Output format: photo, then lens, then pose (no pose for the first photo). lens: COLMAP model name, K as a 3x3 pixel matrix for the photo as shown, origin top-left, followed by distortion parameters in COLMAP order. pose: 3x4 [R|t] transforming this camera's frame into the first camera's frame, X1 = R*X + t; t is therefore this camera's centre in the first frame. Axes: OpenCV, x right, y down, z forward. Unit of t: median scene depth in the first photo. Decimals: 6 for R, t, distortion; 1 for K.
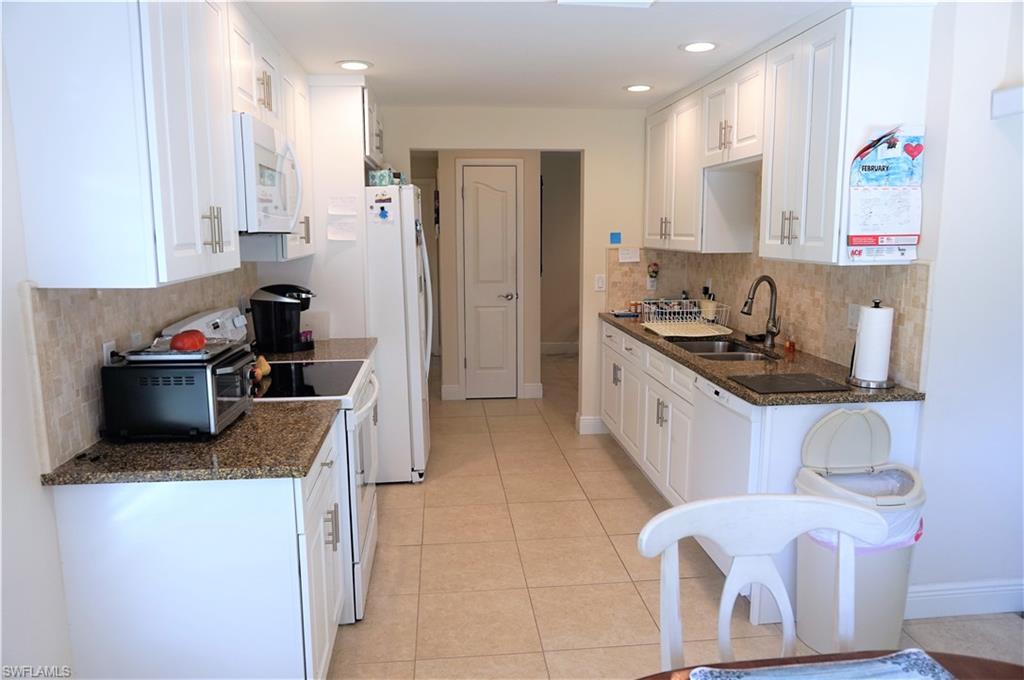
lens RADIAL K [[691.2, 0, 513.5], [0, 691.2, 338.6], [0, 0, 1]] dist [-0.035803, 0.031497]
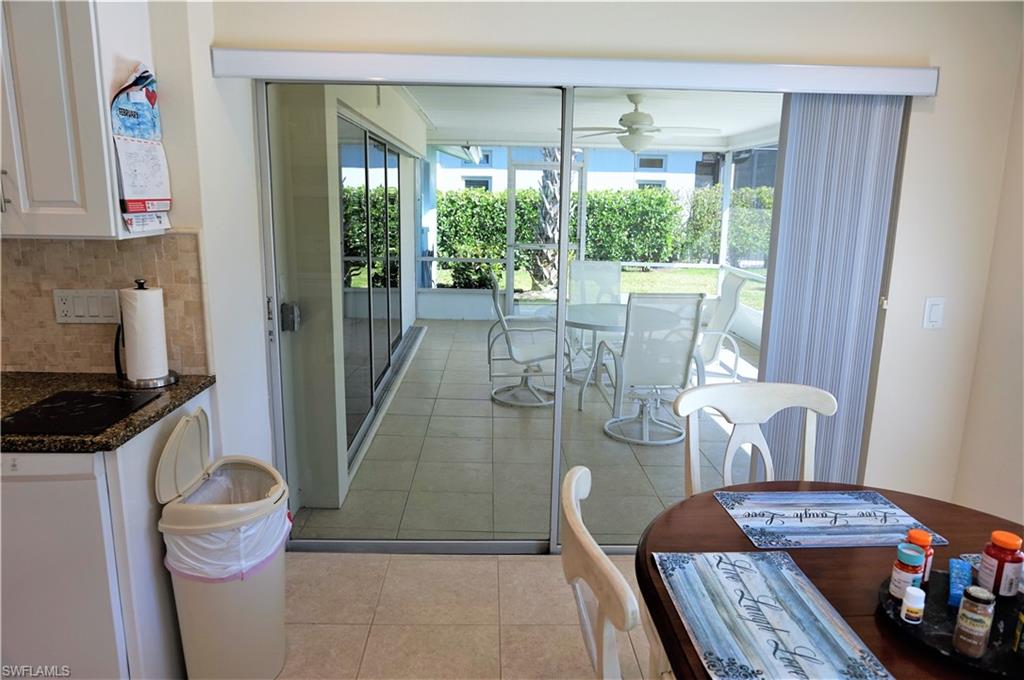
lens RADIAL K [[691.2, 0, 513.2], [0, 691.2, 341.1], [0, 0, 1]] dist [-0.035803, 0.031497]
pose [[0.073253, -0.191238, 0.978806, -0.254698], [0.133035, 0.974546, 0.180449, -0.075810], [-0.988401, 0.116997, 0.096830, 0.510874]]
